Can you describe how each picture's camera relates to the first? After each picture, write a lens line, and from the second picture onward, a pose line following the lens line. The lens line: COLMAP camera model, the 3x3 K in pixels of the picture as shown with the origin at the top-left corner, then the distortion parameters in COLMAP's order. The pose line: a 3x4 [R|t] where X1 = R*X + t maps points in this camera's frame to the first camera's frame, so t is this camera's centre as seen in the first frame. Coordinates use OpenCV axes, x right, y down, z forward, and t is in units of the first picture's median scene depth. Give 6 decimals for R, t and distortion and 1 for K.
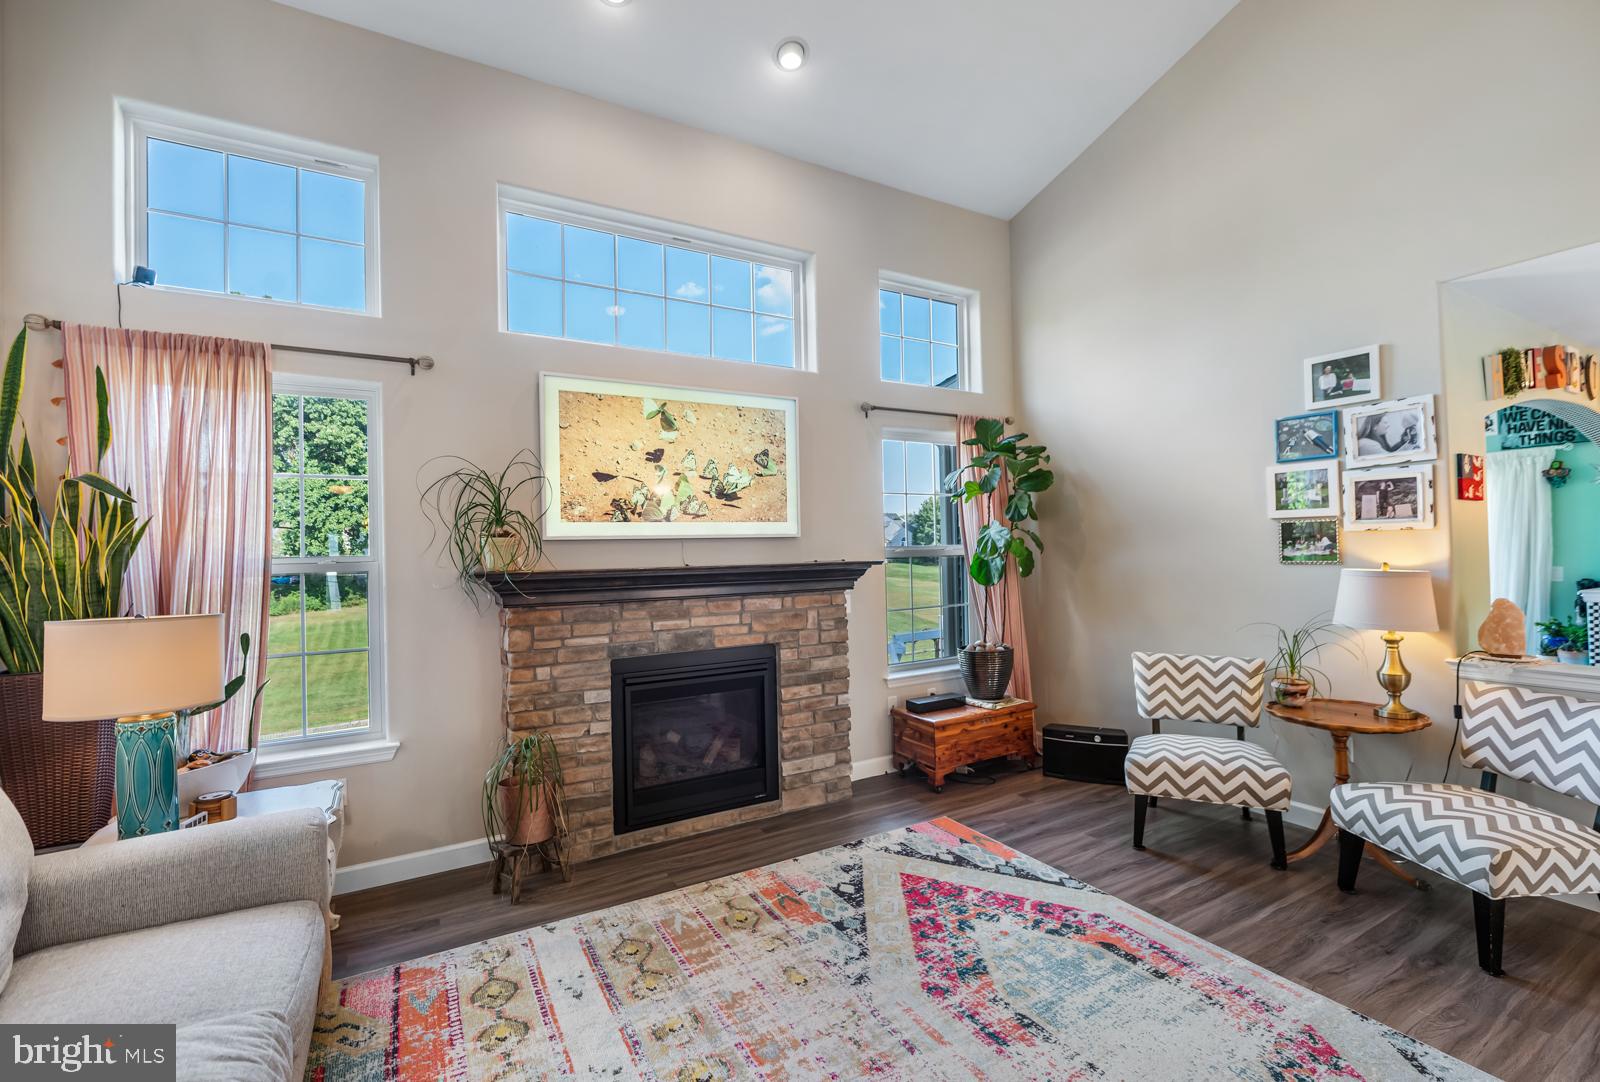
lens RADIAL K [[692.7, 0, 807.4], [0, 692.7, 544.4], [0, 0, 1]] dist [-0.006650, -0.000569]
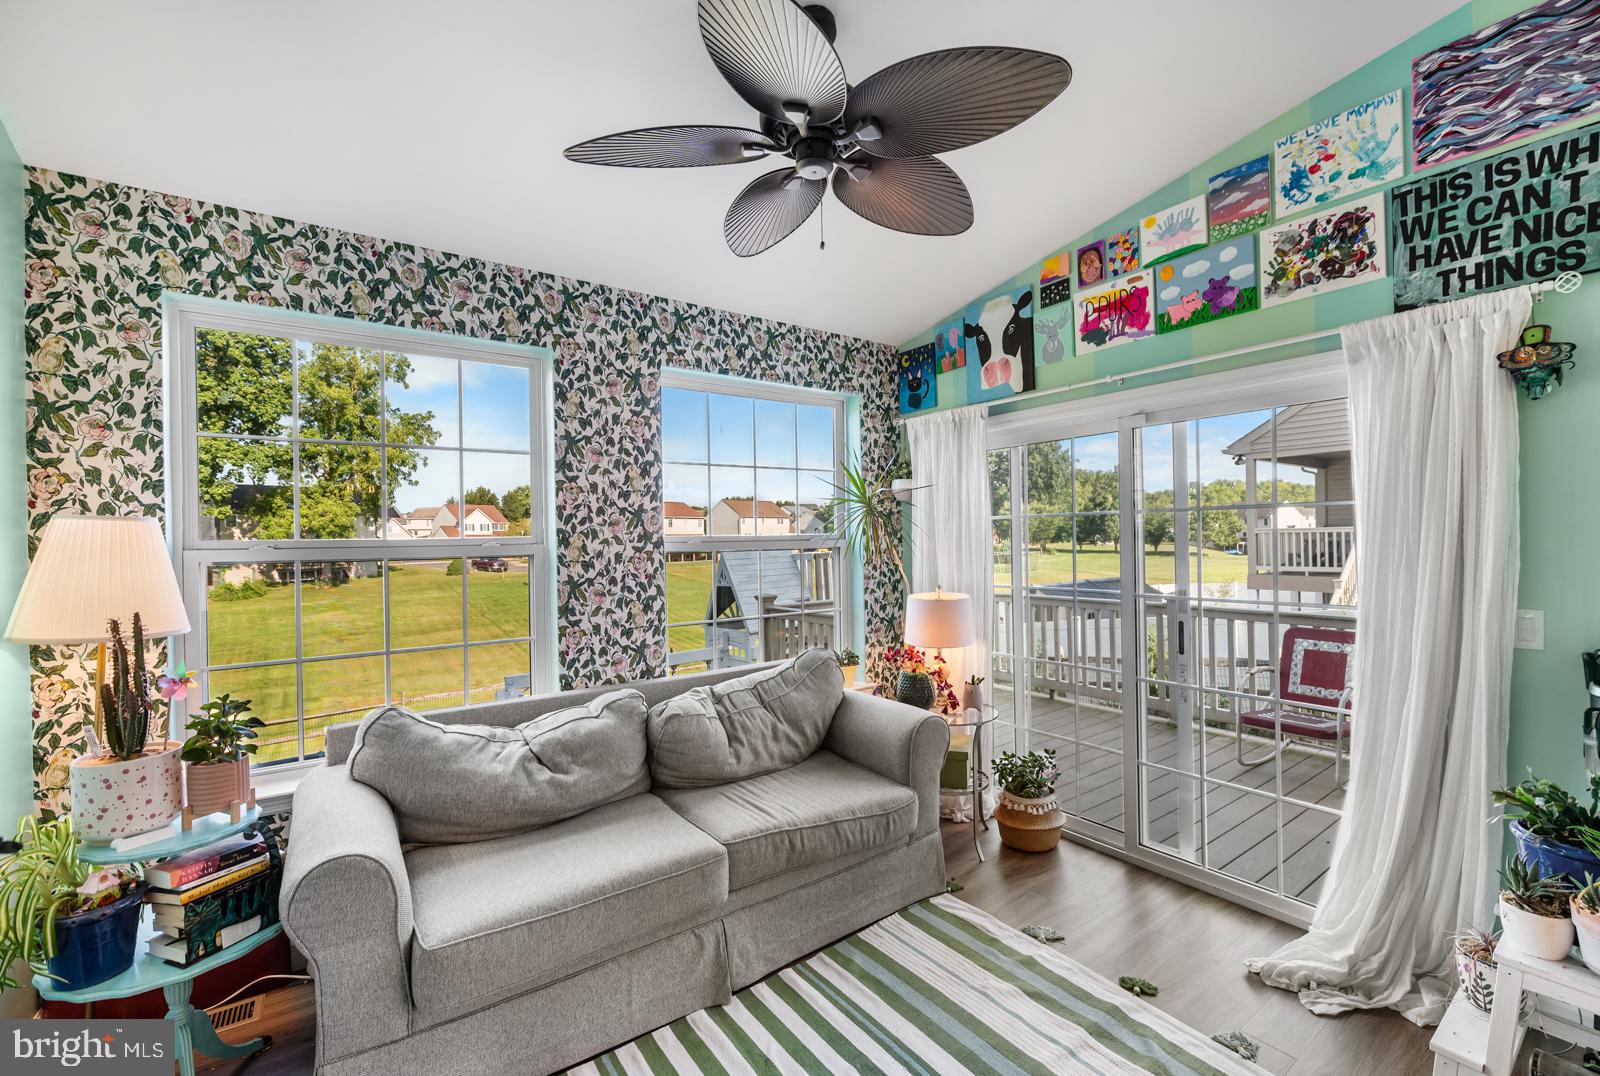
lens RADIAL K [[675.4, 0, 810.7], [0, 675.4, 539.1], [0, 0, 1]] dist [-0.003252, -0.000479]
pose [[0.994061, 0.005496, 0.108683, 0.971260], [-0.006352, 0.999952, 0.007526, -0.010048], [-0.108636, -0.008172, 0.994048, 0.995865]]
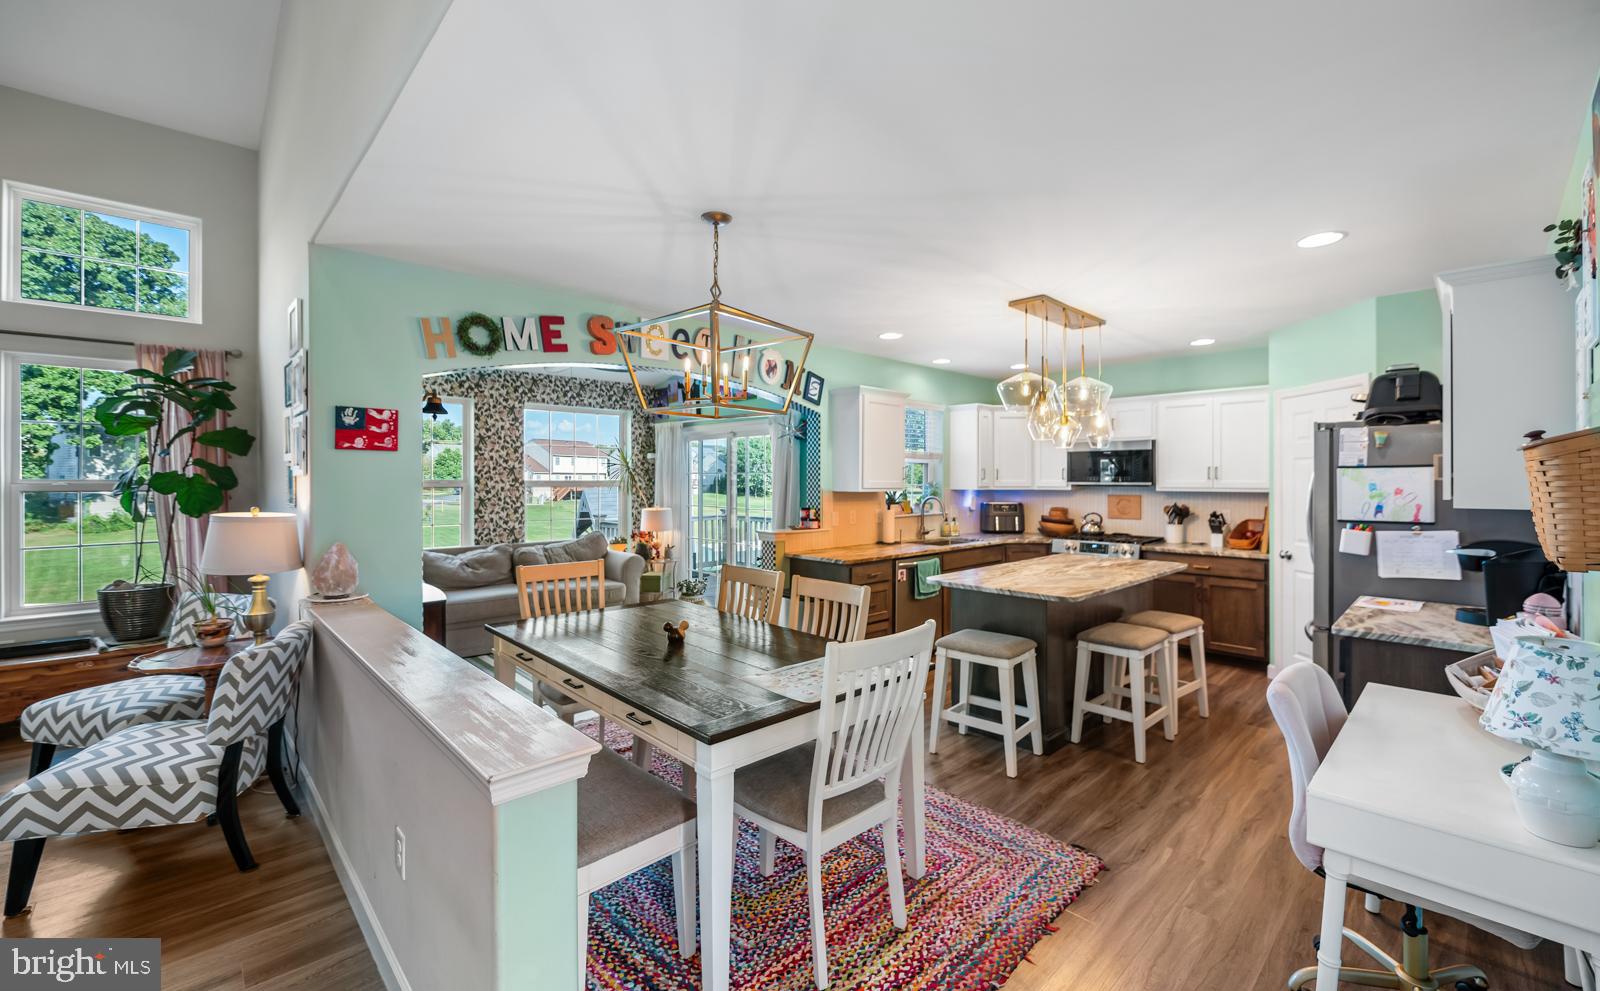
lens RADIAL K [[657.7, 0, 811.2], [0, 657.7, 478.8], [0, 0, 1]] dist [-0.003339, -0.000615]
pose [[0.969213, 0.022941, 0.245152, 1.211545], [-0.024457, 0.999696, 0.003138, -0.034557], [-0.245005, -0.009037, 0.969480, -0.142854]]
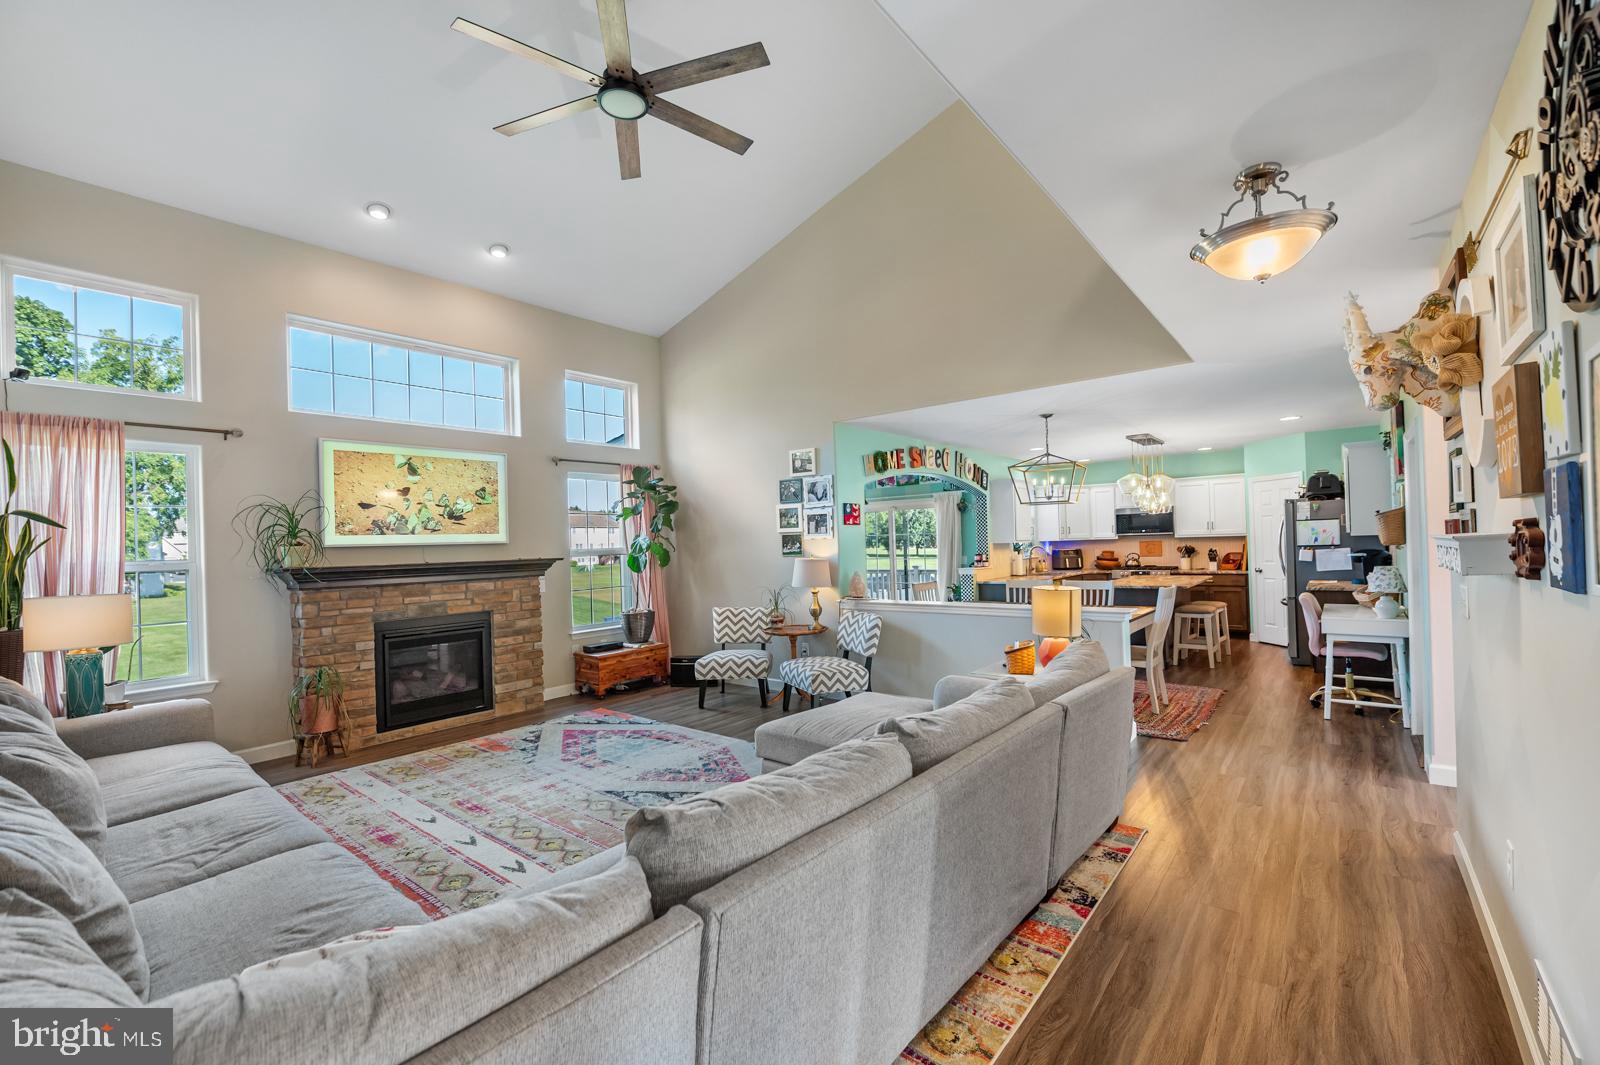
lens RADIAL K [[669.6, 0, 807.4], [0, 669.6, 539.2], [0, 0, 1]] dist [-0.006870, -0.000570]
pose [[0.932250, -0.003999, 0.361792, 0.084315], [0.006048, 0.999971, -0.004533, -0.010477], [-0.361763, 0.006414, 0.932248, -0.749241]]
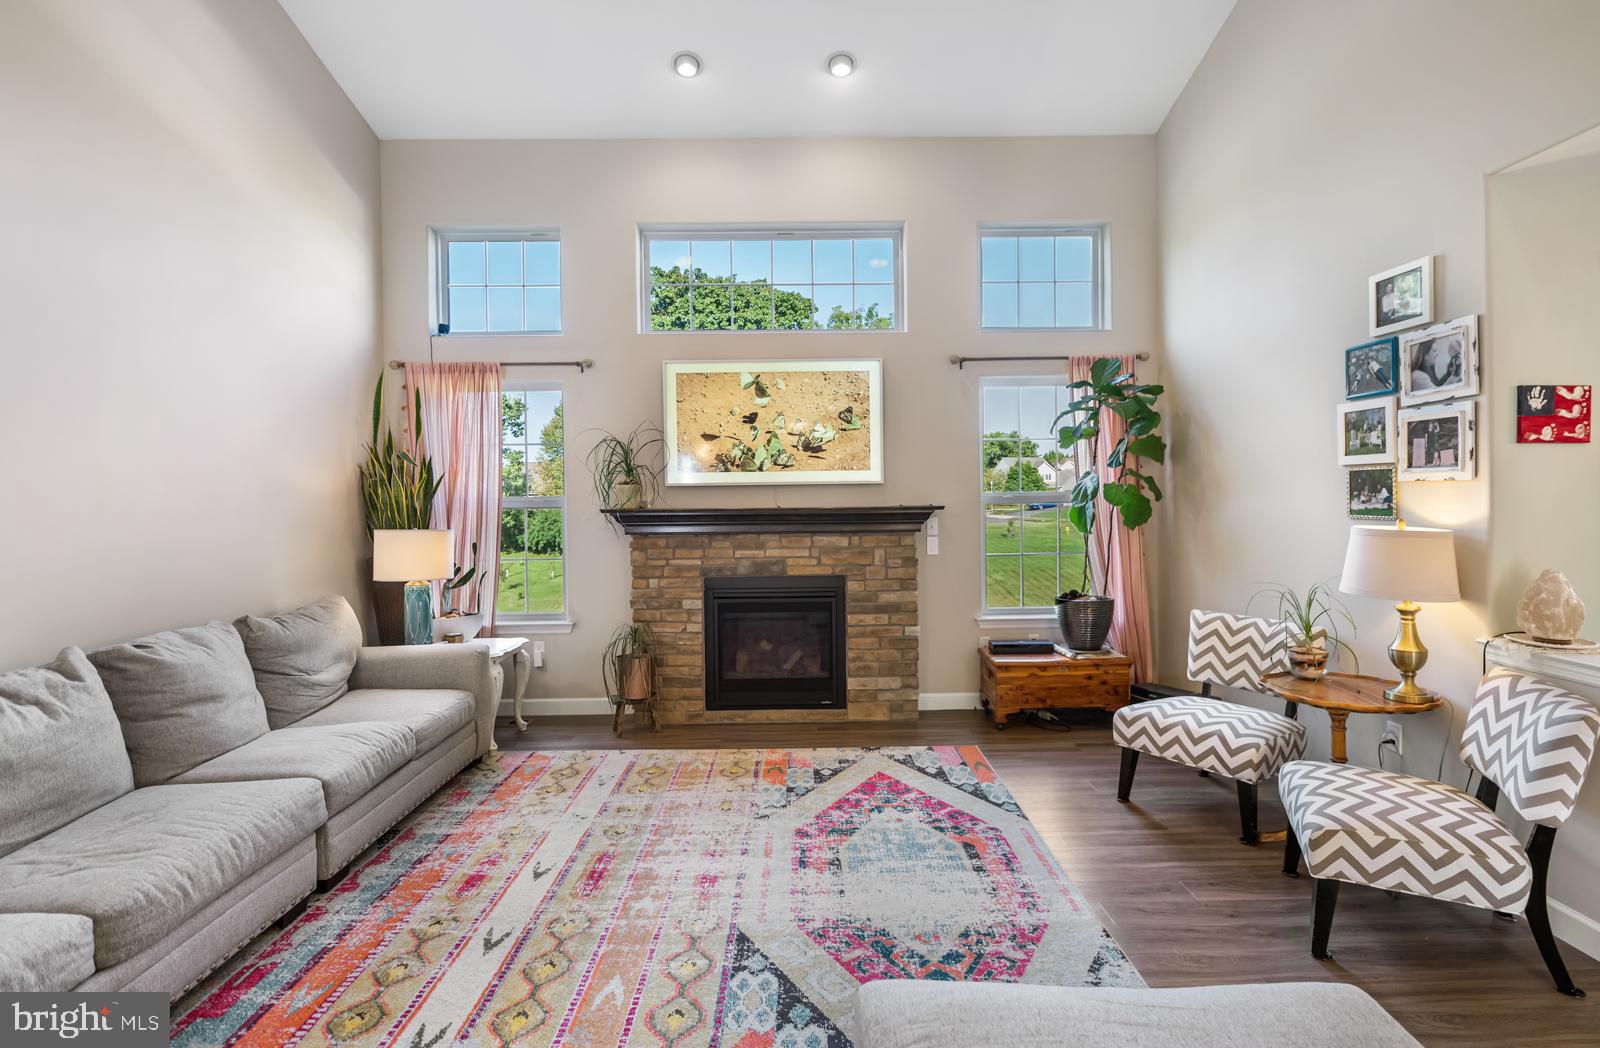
lens RADIAL K [[760.0, 0, 804.5], [0, 760.0, 507.6], [0, 0, 1]] dist [-0.004813, -0.000751]
pose [[0.870599, 0.019289, -0.491615, 0.564557], [-0.003048, 0.999423, 0.033814, -0.015073], [0.491983, -0.027940, 0.870156, -0.150815]]
